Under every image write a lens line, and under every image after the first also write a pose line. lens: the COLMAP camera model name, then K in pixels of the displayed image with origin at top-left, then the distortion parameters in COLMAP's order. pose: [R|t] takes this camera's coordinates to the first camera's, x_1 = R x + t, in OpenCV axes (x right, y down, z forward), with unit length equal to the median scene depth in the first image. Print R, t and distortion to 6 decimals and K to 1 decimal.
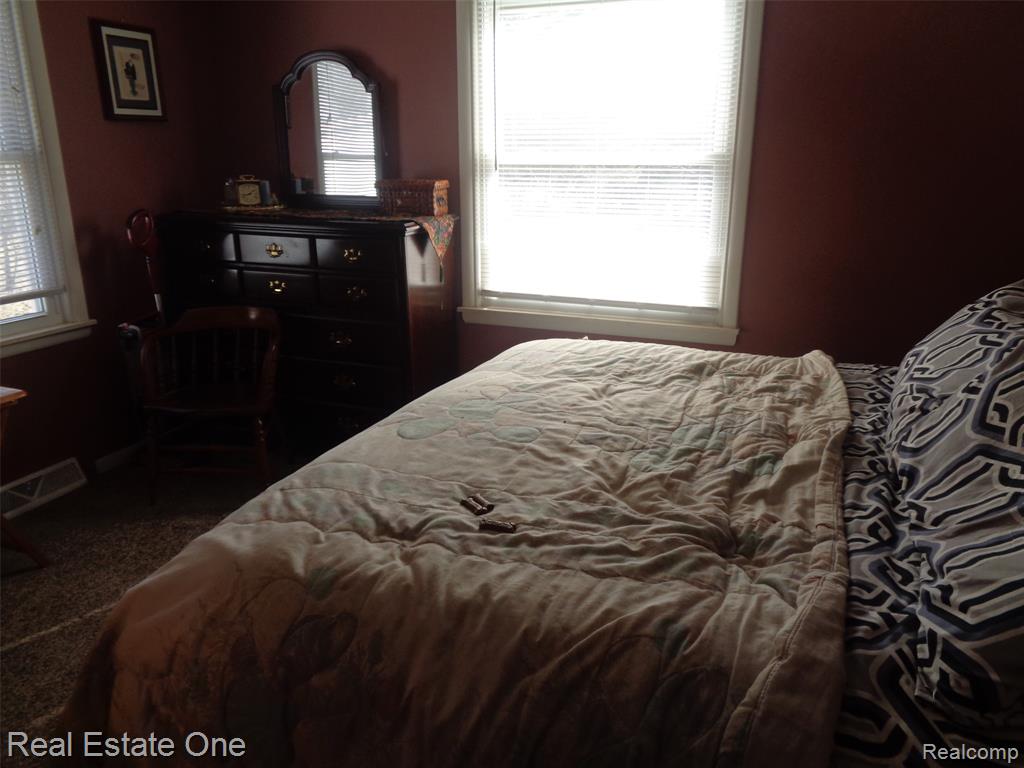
lens RADIAL K [[782.3, 0, 517.2], [0, 782.3, 376.4], [0, 0, 1]] dist [0.033866, 0.011699]
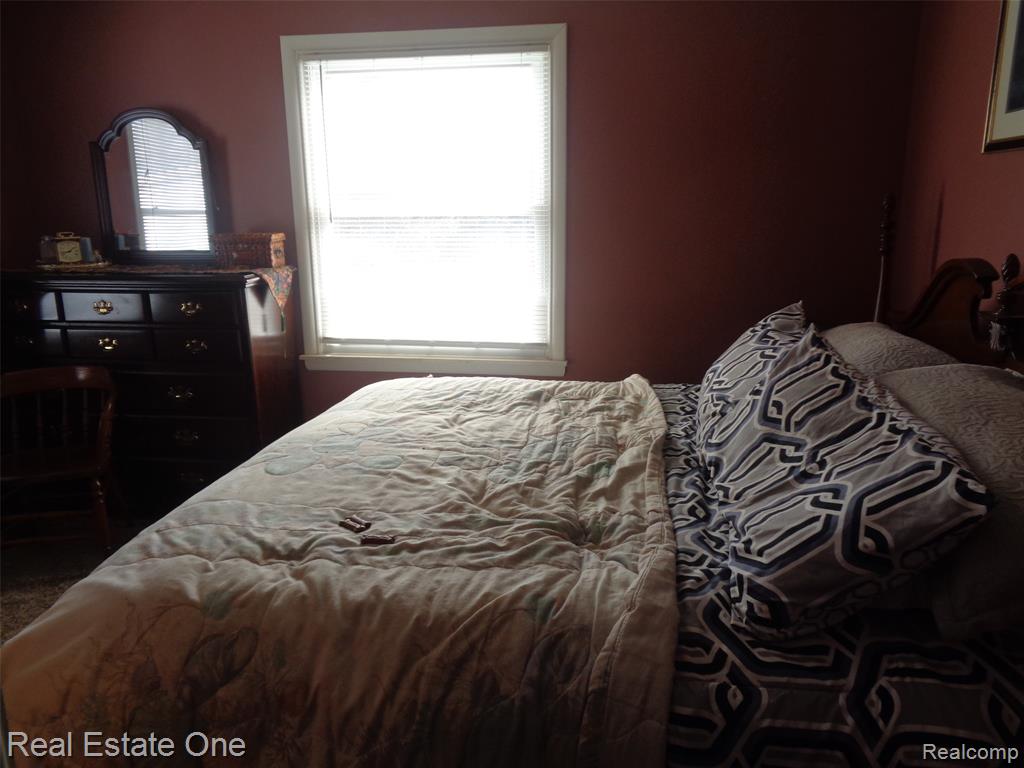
lens RADIAL K [[782.3, 0, 517.2], [0, 782.3, 376.4], [0, 0, 1]] dist [0.033866, 0.011699]
pose [[0.974386, -0.060962, 0.216461, -0.052657], [0.074417, 0.995734, -0.054558, 0.033853], [-0.212212, 0.069269, 0.974766, -0.118572]]
